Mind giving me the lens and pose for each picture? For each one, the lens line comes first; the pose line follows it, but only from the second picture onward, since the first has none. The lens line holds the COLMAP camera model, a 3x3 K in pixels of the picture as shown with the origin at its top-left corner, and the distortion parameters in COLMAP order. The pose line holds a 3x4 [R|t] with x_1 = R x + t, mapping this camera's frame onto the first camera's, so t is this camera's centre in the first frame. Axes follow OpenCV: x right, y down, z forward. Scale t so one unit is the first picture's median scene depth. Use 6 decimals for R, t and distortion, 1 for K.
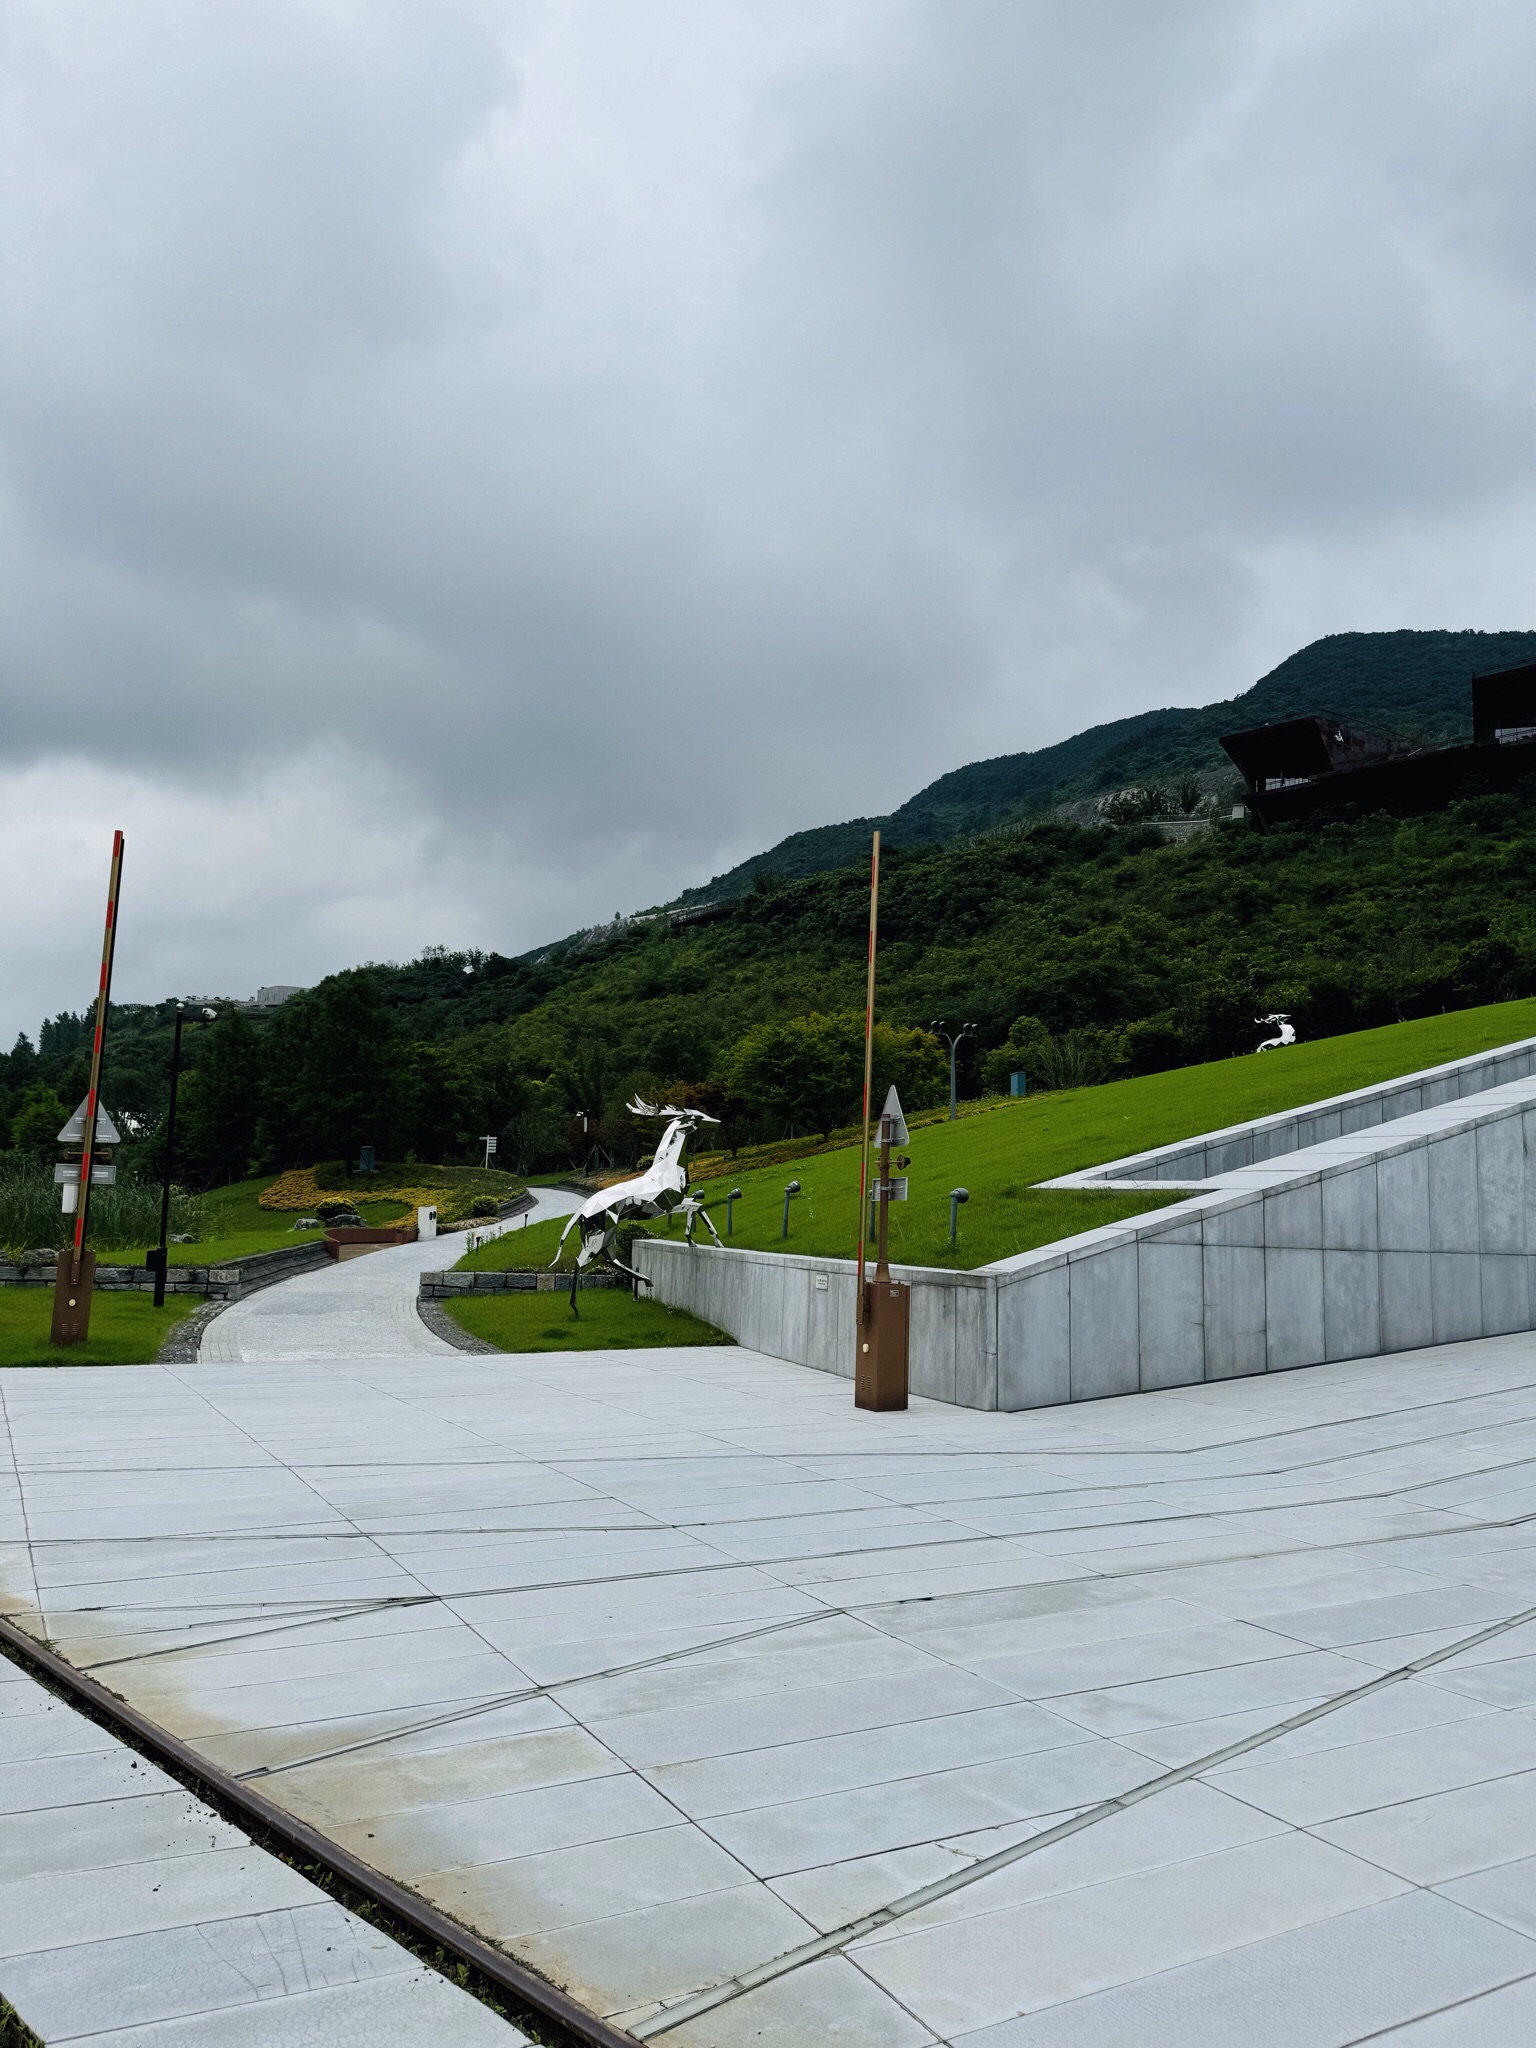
lens RADIAL K [[1413.8, 0, 768.0], [0, 1413.8, 1024.0], [0, 0, 1]] dist [0.153326, -0.317592]
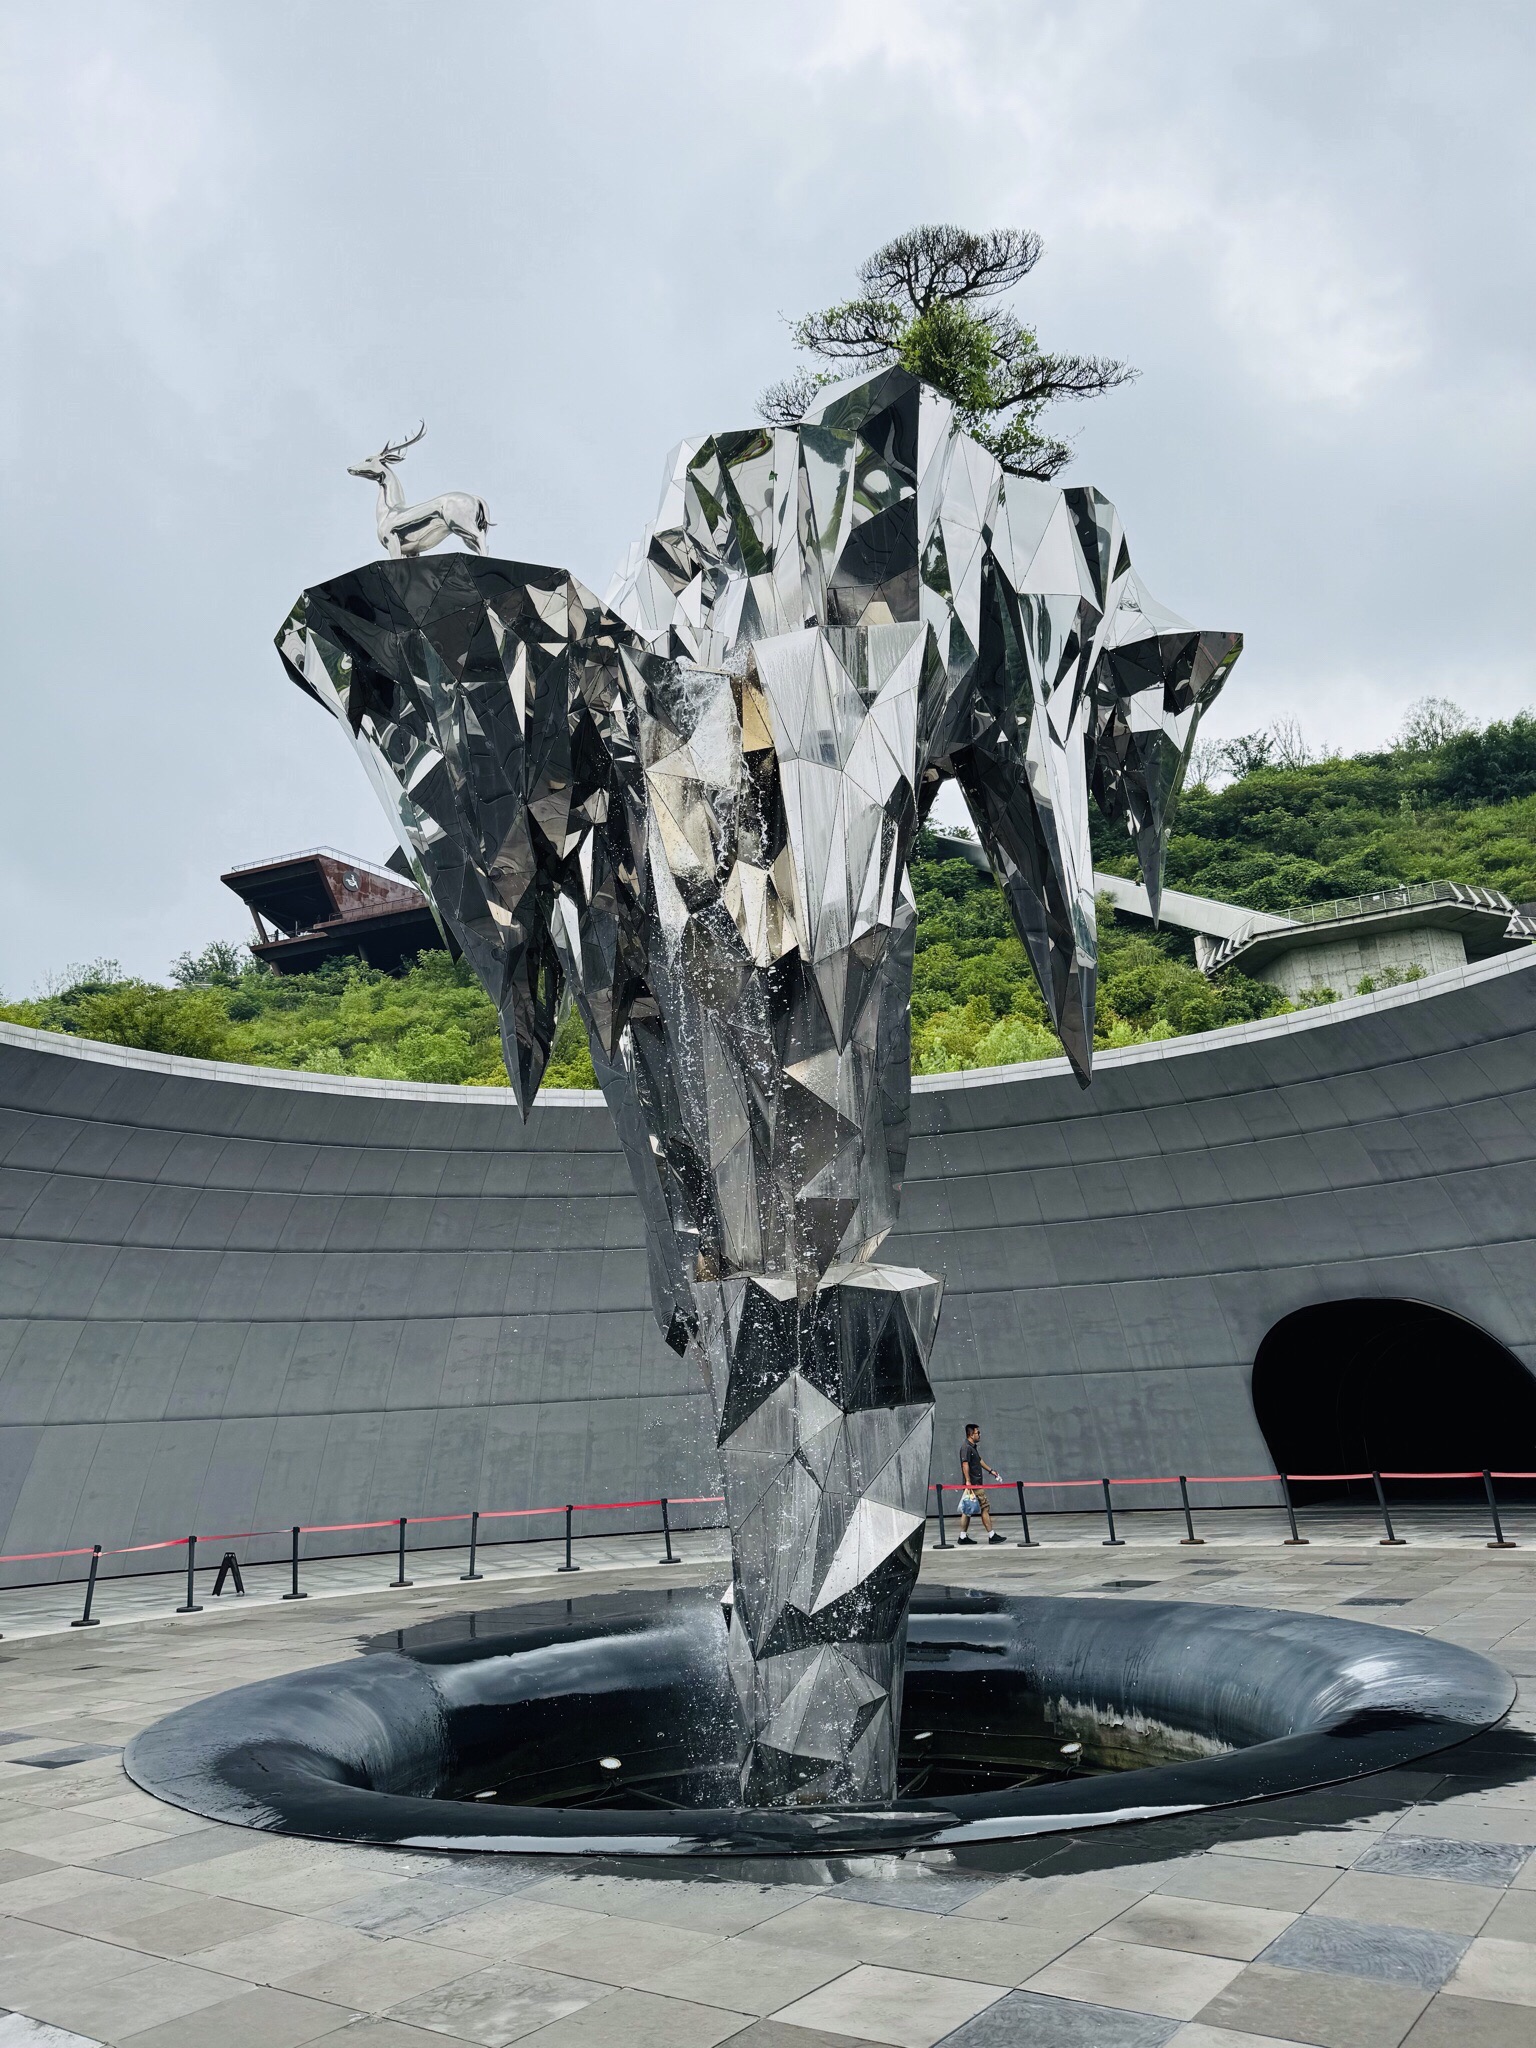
lens RADIAL K [[1429.1, 0, 766.2], [0, 1429.1, 1027.8], [0, 0, 1]] dist [0.100967, -0.121318]
pose [[0.915789, 0.034127, 0.400207, 0.343525], [0.022358, 0.990508, -0.135624, 0.007732], [-0.401036, 0.133150, 0.906334, 0.174856]]
